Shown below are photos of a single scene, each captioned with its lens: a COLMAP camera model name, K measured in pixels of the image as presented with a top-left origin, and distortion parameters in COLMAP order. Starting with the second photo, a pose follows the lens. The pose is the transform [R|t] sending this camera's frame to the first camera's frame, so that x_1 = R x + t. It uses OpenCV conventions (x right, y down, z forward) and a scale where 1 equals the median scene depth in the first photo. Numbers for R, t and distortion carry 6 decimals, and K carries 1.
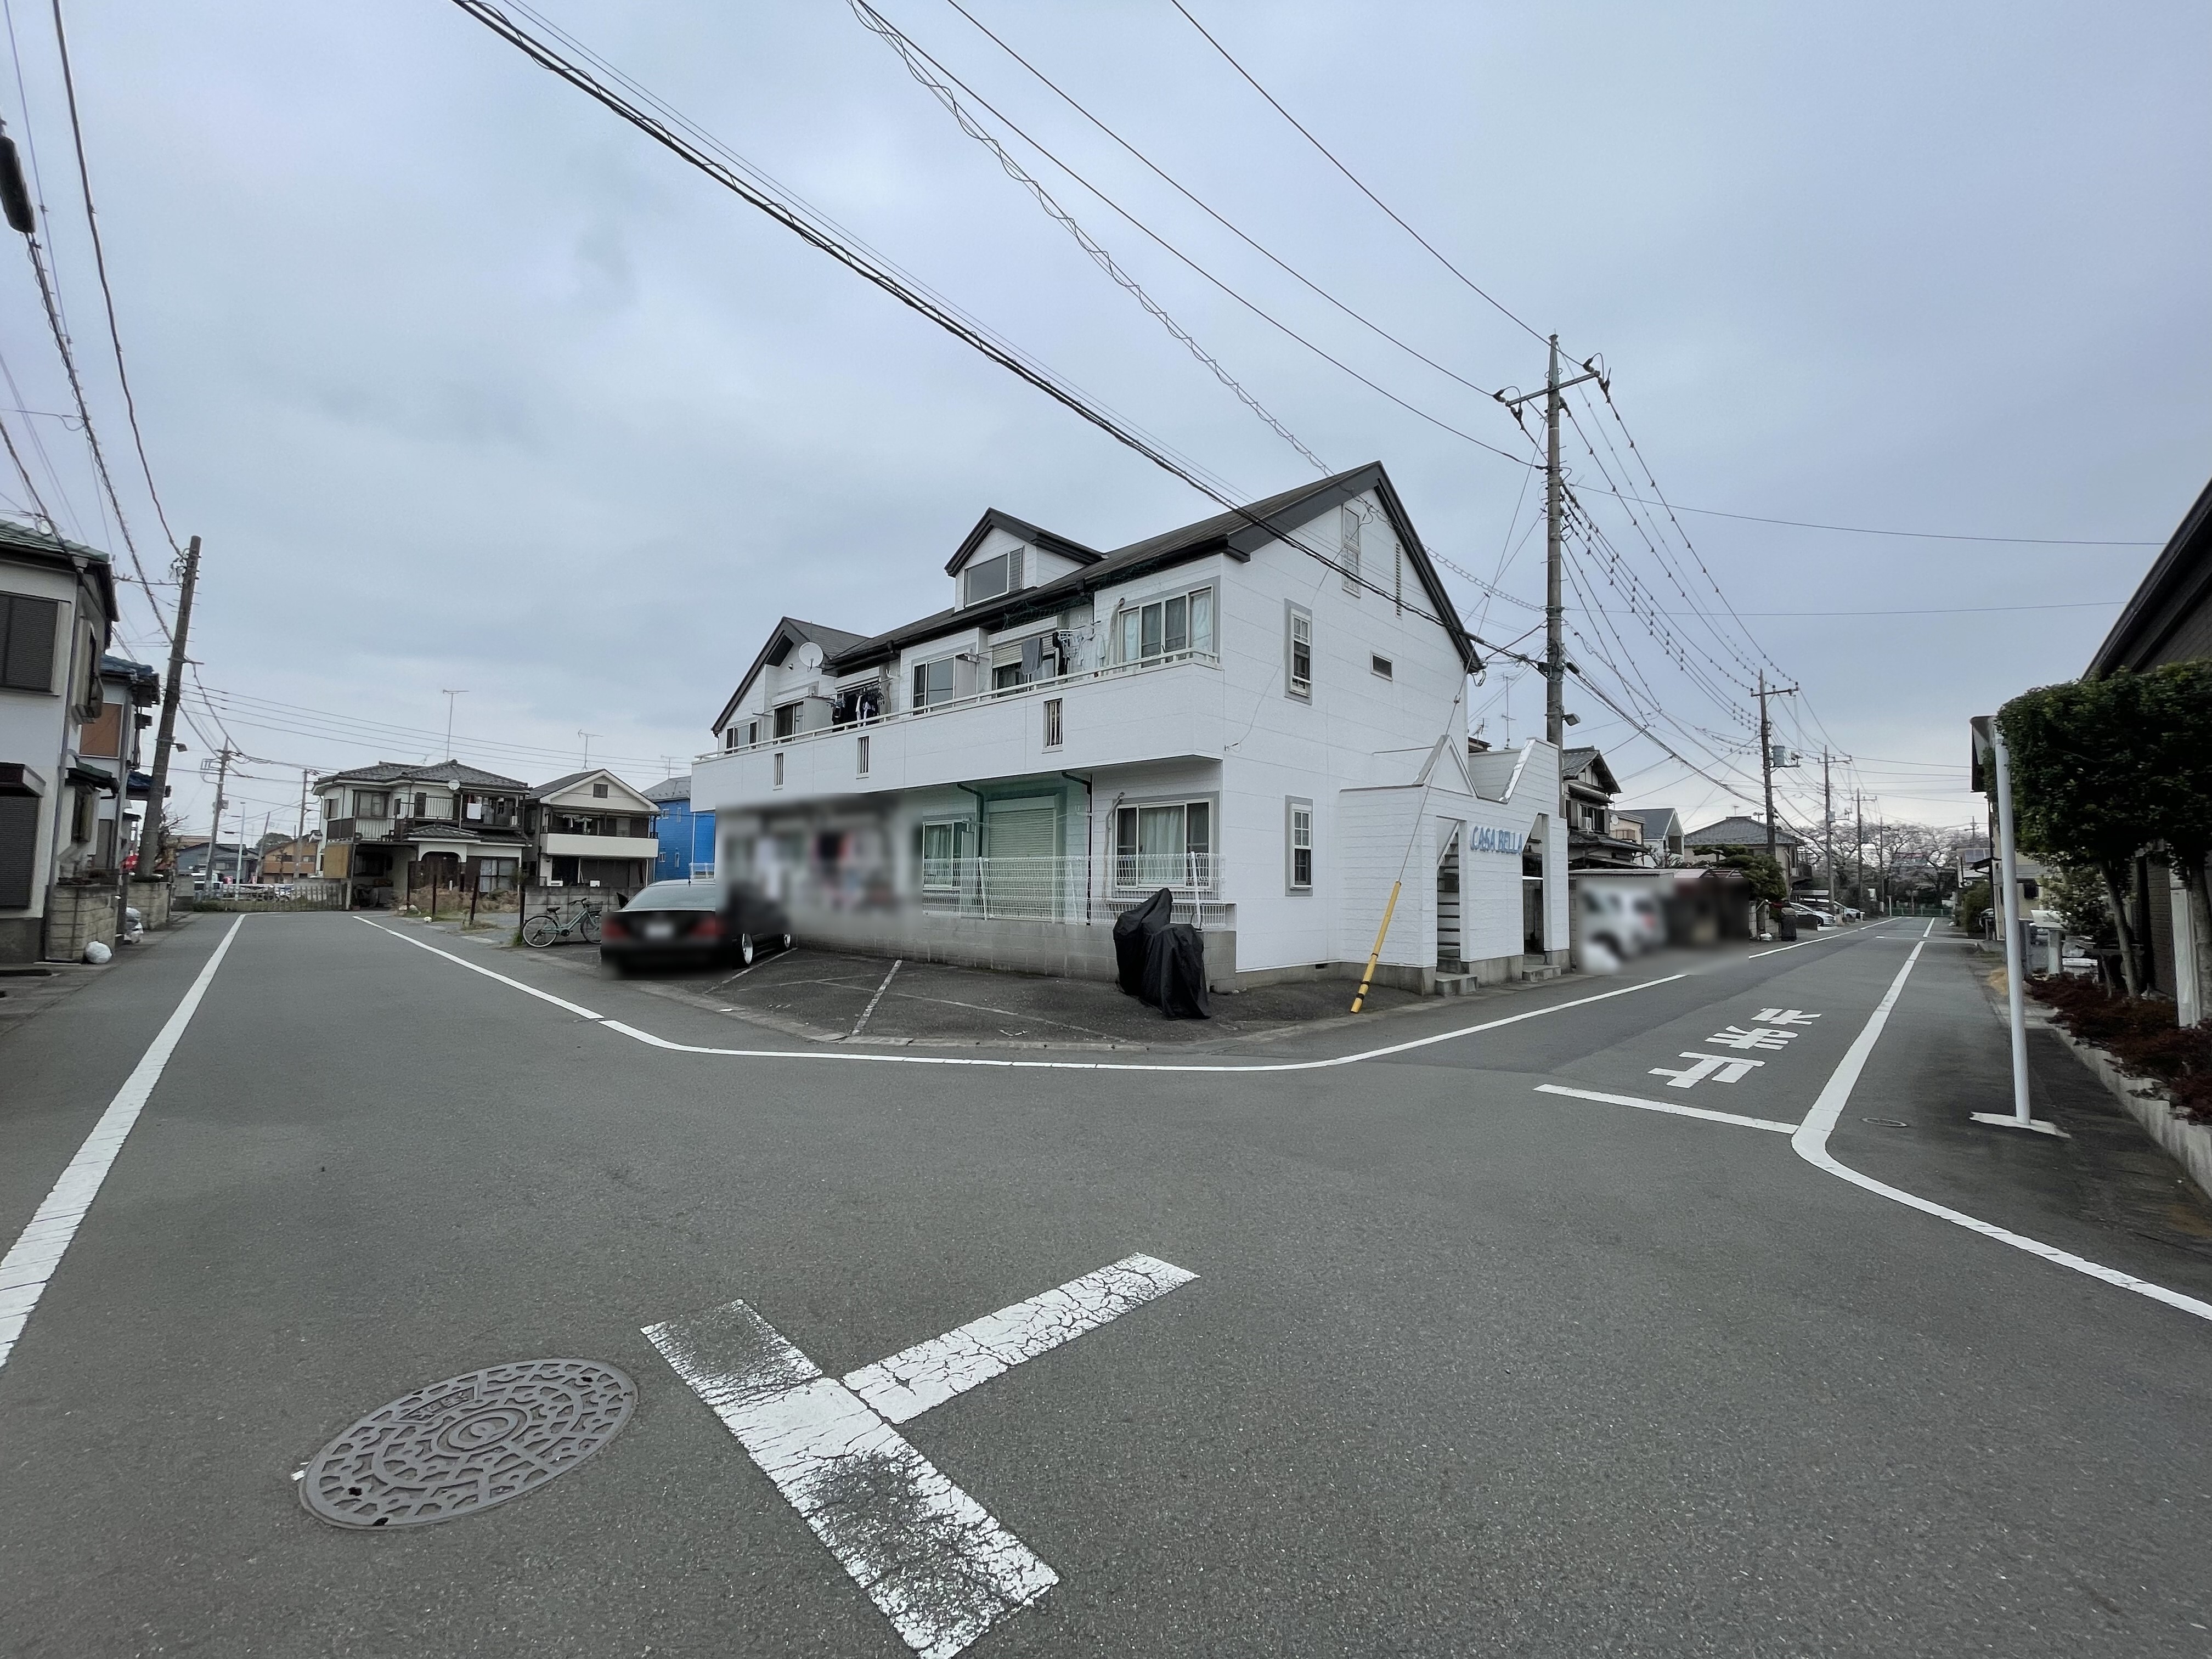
lens RADIAL K [[890.8, 0, 1109.5], [0, 890.8, 822.7], [0, 0, 1]] dist [-0.001423, 0.000096]
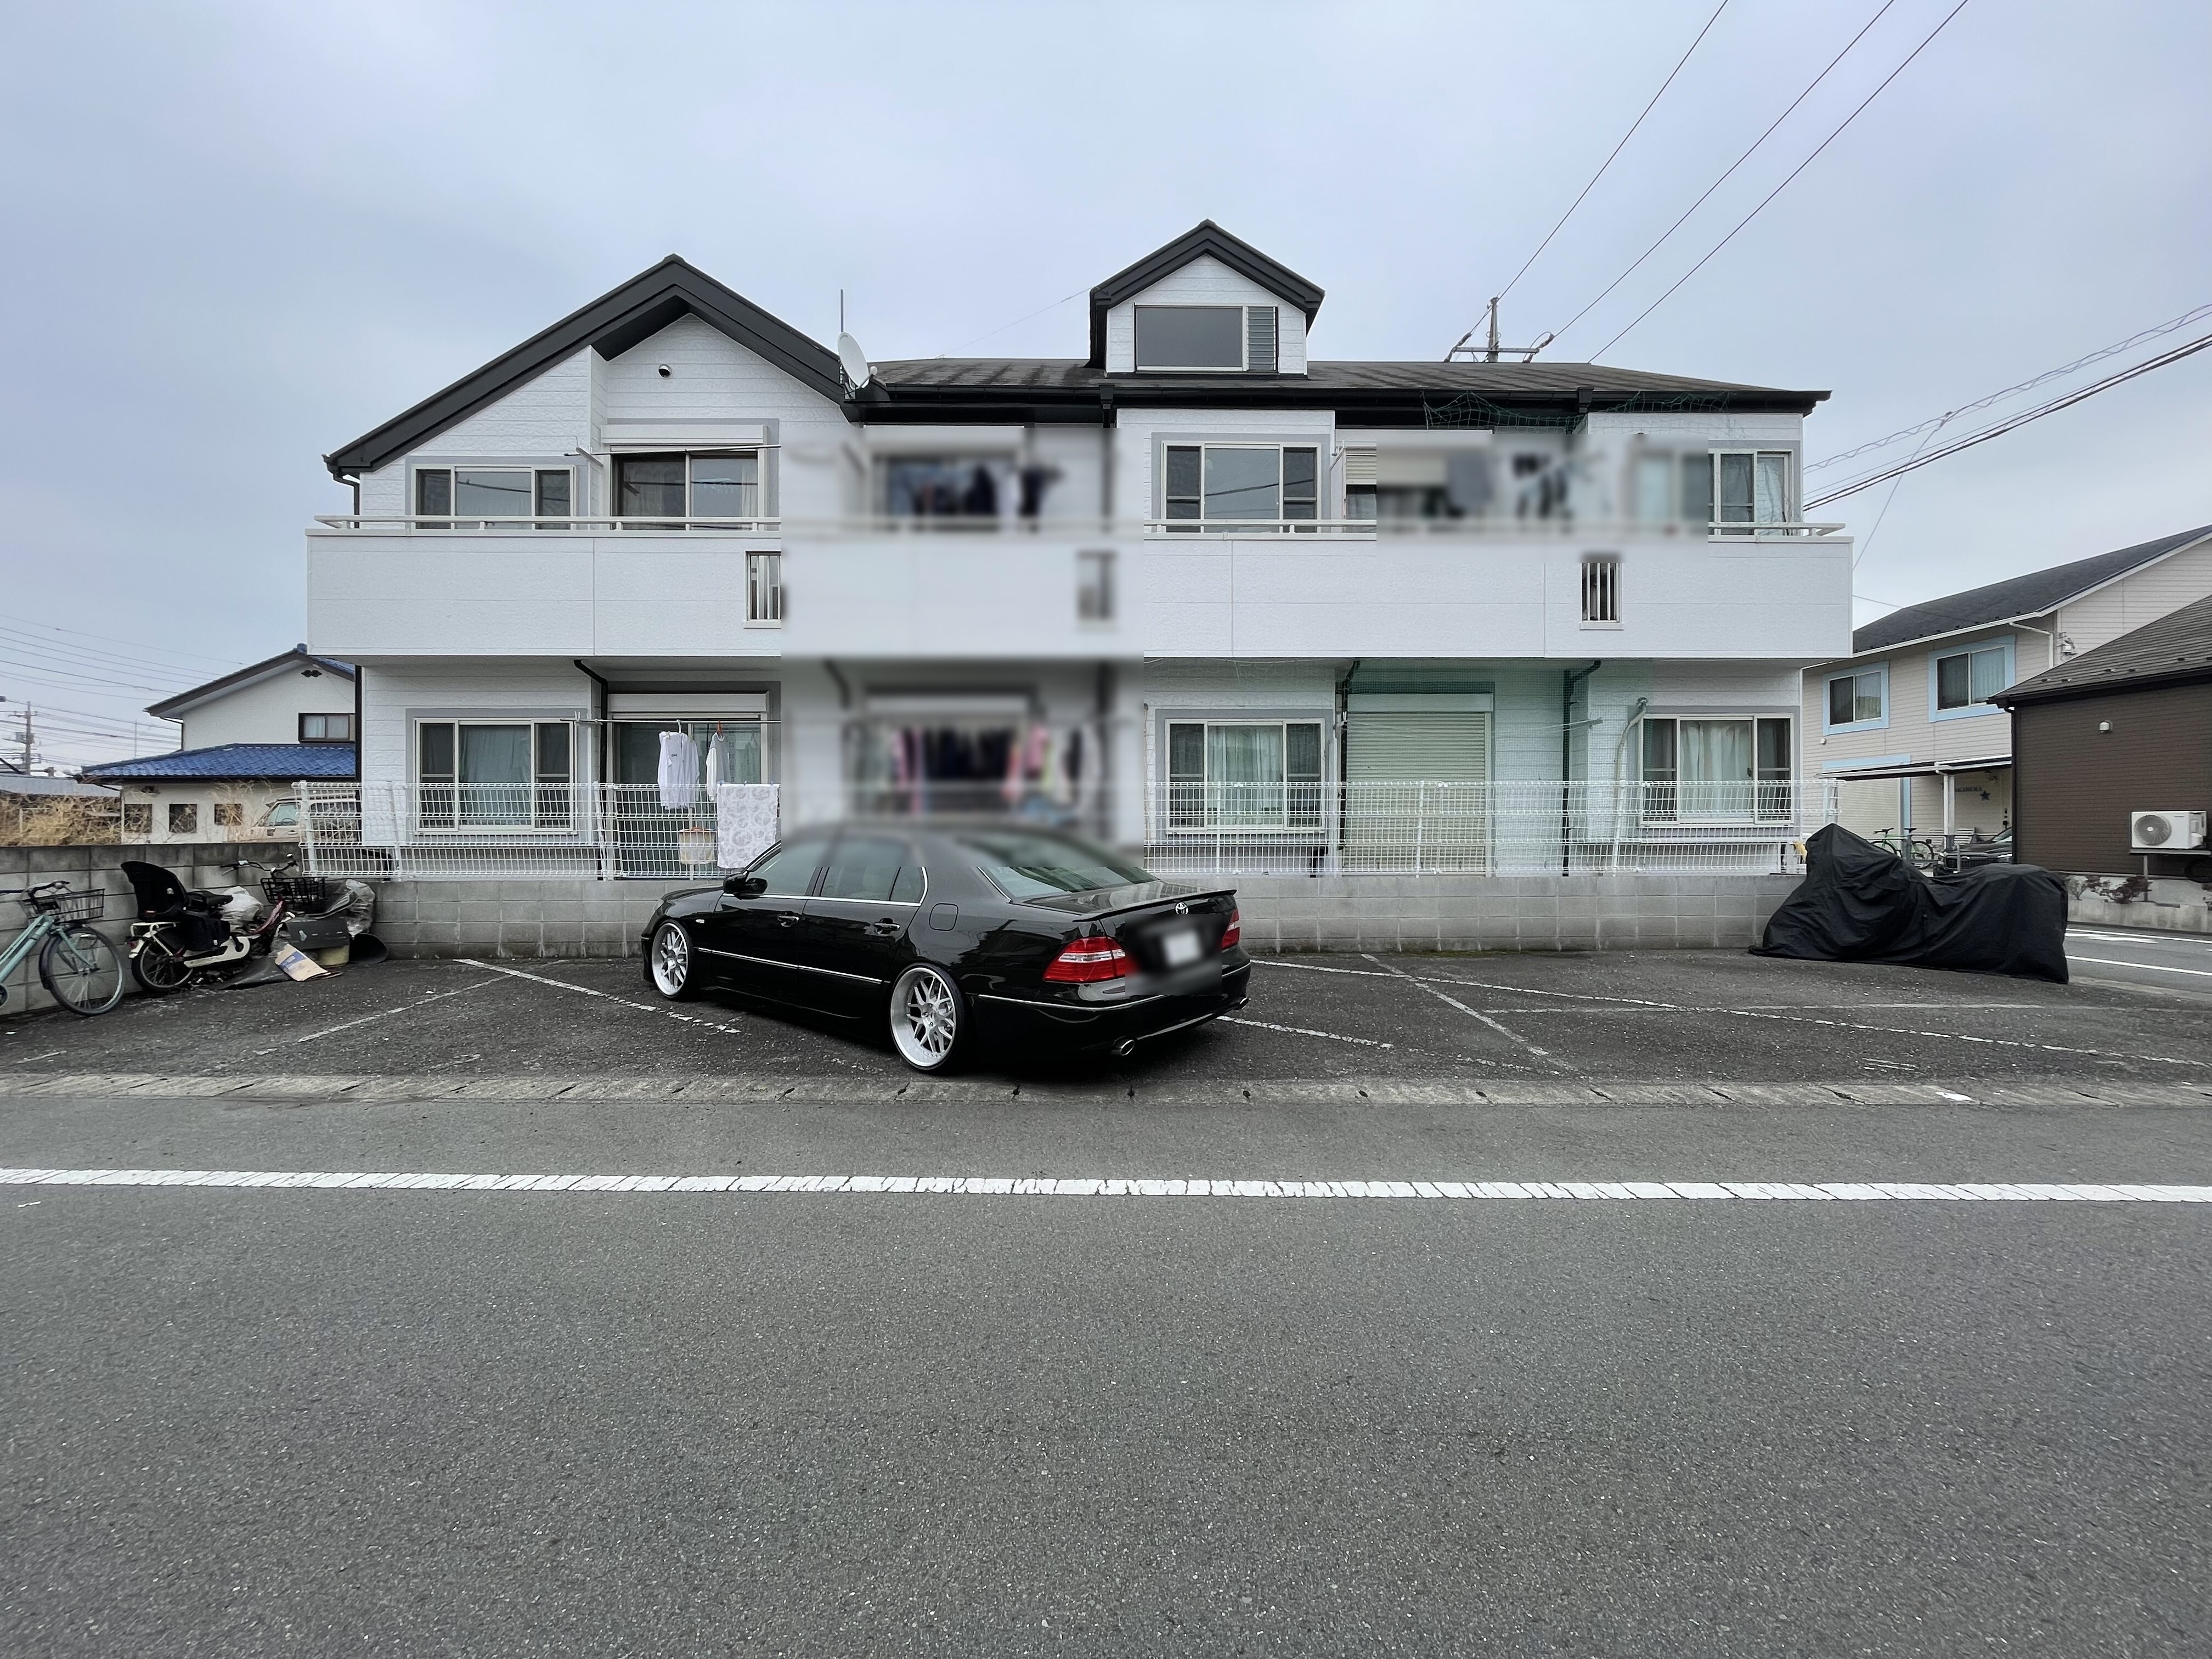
lens RADIAL K [[897.3, 0, 1100.6], [0, 897.3, 819.3], [0, 0, 1]] dist [-0.000479, 0.000013]
pose [[0.718880, -0.008098, 0.695087, -0.725323], [-0.038583, 0.997926, 0.051530, 0.040743], [-0.694063, -0.063863, 0.717076, 0.664524]]
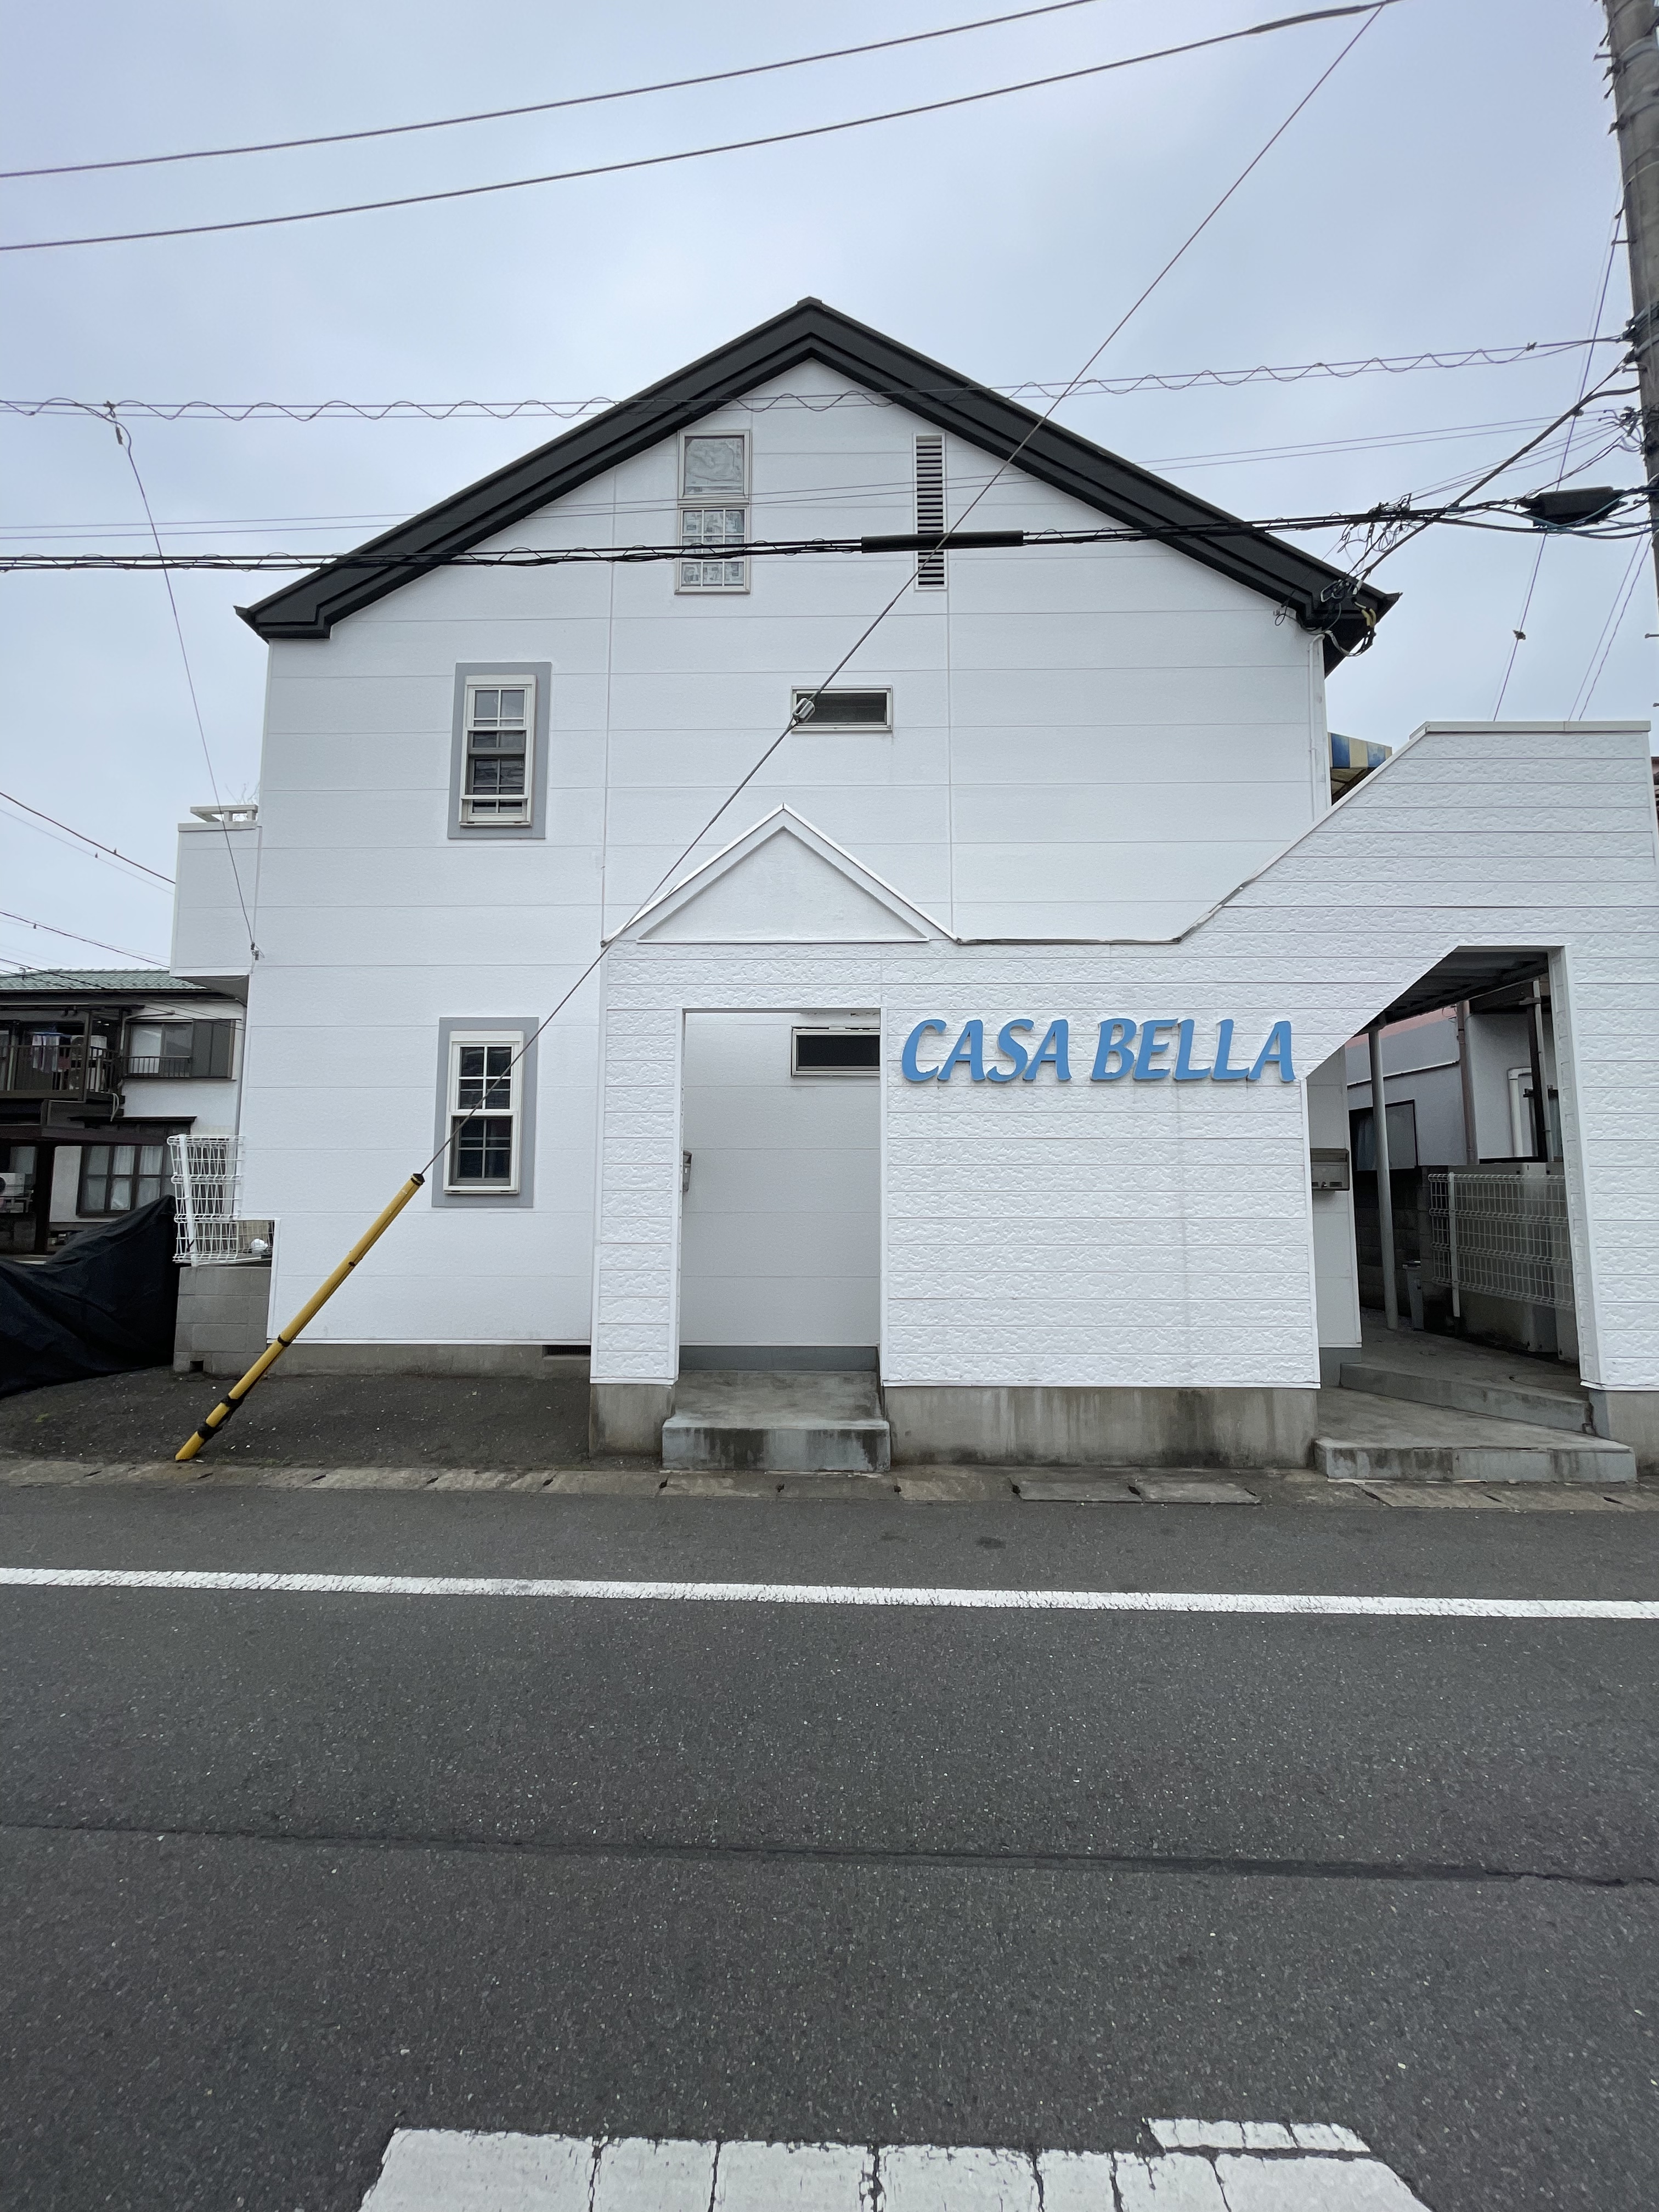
lens RADIAL K [[883.8, 0, 829.5], [0, 883.8, 1106.0], [0, 0, 1]] dist [-0.003858, 0.000013]
pose [[0.667908, -0.086488, -0.739202, 0.635166], [0.060569, 0.996247, -0.061836, 0.058766], [0.741776, -0.003472, 0.670639, 0.701428]]
